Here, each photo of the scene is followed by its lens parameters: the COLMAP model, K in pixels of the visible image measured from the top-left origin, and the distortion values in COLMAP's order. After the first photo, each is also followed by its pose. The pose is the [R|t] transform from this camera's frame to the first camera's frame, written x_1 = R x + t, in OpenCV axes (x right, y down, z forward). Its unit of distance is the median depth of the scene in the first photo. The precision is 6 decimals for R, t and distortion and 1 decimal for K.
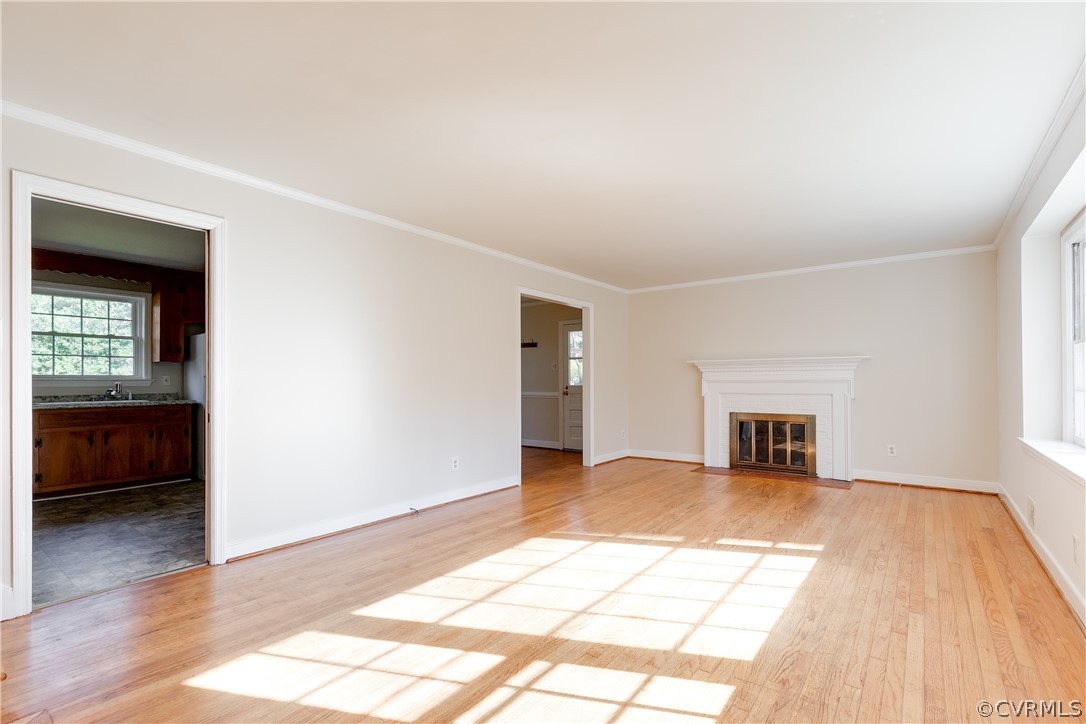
lens RADIAL K [[492.1, 0, 546.7], [0, 492.1, 381.1], [0, 0, 1]] dist [0.000649, -0.000086]
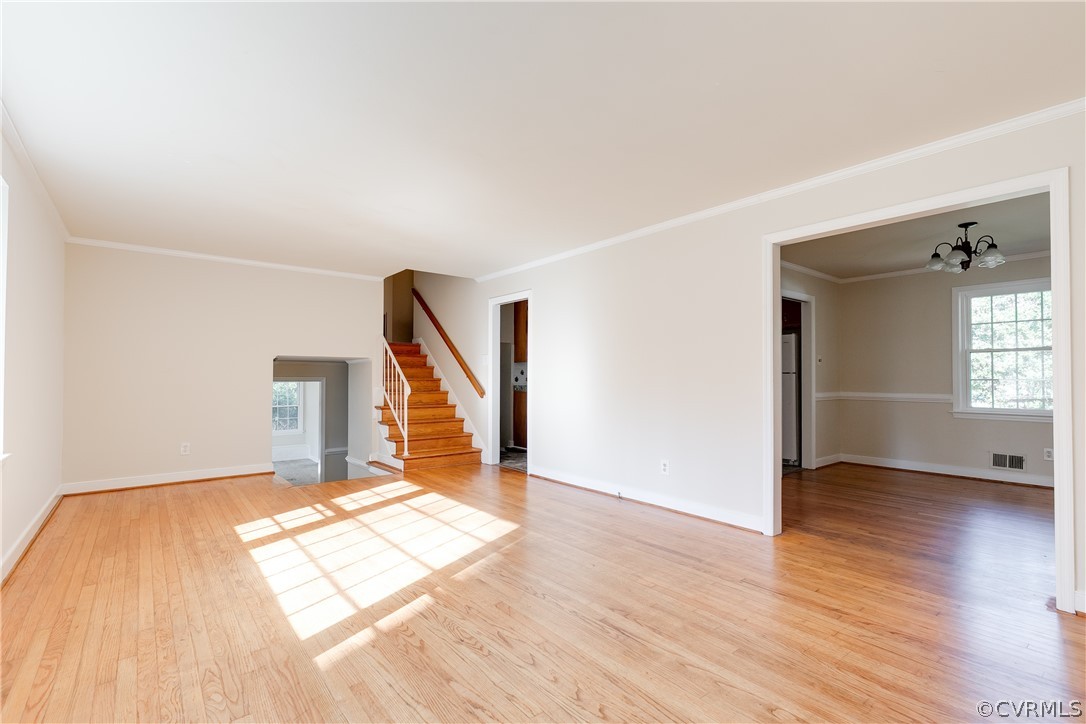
lens RADIAL K [[501.7, 0, 548.6], [0, 501.7, 368.8], [0, 0, 1]] dist [0.012911, 0.000150]
pose [[-0.234475, -0.014037, -0.972021, 1.217218], [0.001716, 0.999888, -0.014853, -0.001938], [0.972121, -0.005151, -0.234425, 1.582528]]
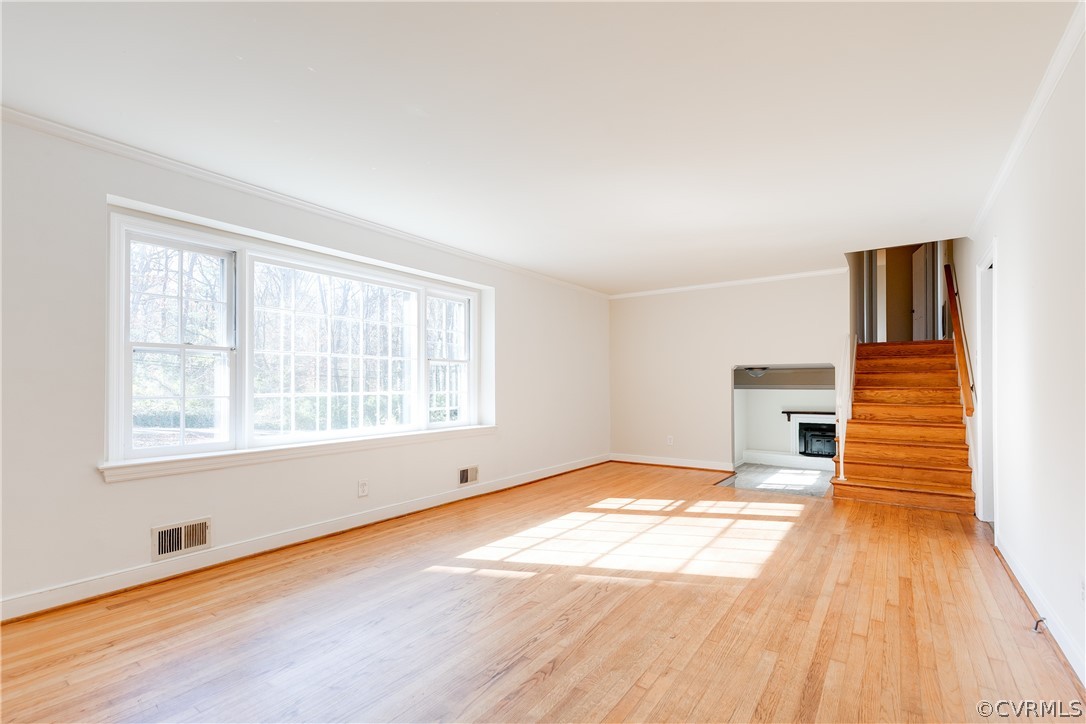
lens RADIAL K [[492.1, 0, 546.7], [0, 492.1, 381.1], [0, 0, 1]] dist [0.000649, -0.000086]
pose [[-0.999369, 0.004356, -0.035250, 0.413978], [0.004765, 0.999922, -0.011542, 0.000439], [0.035197, -0.011703, -0.999312, 2.174375]]
